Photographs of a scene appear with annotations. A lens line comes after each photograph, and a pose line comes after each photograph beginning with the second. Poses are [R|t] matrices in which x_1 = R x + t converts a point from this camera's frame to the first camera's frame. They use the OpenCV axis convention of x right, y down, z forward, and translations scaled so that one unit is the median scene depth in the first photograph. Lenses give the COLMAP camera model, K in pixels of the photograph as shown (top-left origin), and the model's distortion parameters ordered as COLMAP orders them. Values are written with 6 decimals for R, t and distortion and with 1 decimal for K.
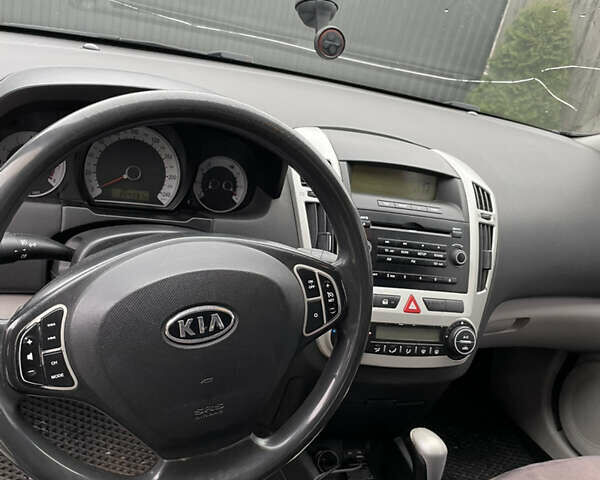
lens RADIAL K [[592.2, 0, 300.0], [0, 592.2, 240.0], [0, 0, 1]] dist [0.076648, -0.113844]
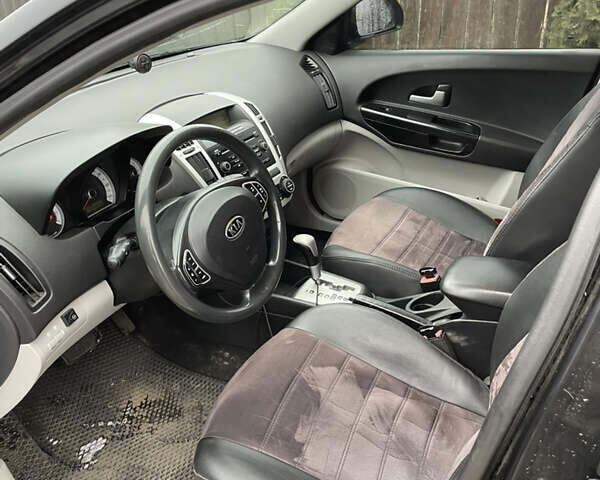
lens RADIAL K [[592.2, 0, 300.0], [0, 592.2, 240.0], [0, 0, 1]] dist [0.076648, -0.113844]
pose [[0.734011, -0.533998, 0.419612, -0.533384], [0.450658, 0.845205, 0.287290, -0.190703], [-0.508070, -0.021773, 0.861040, -0.566931]]
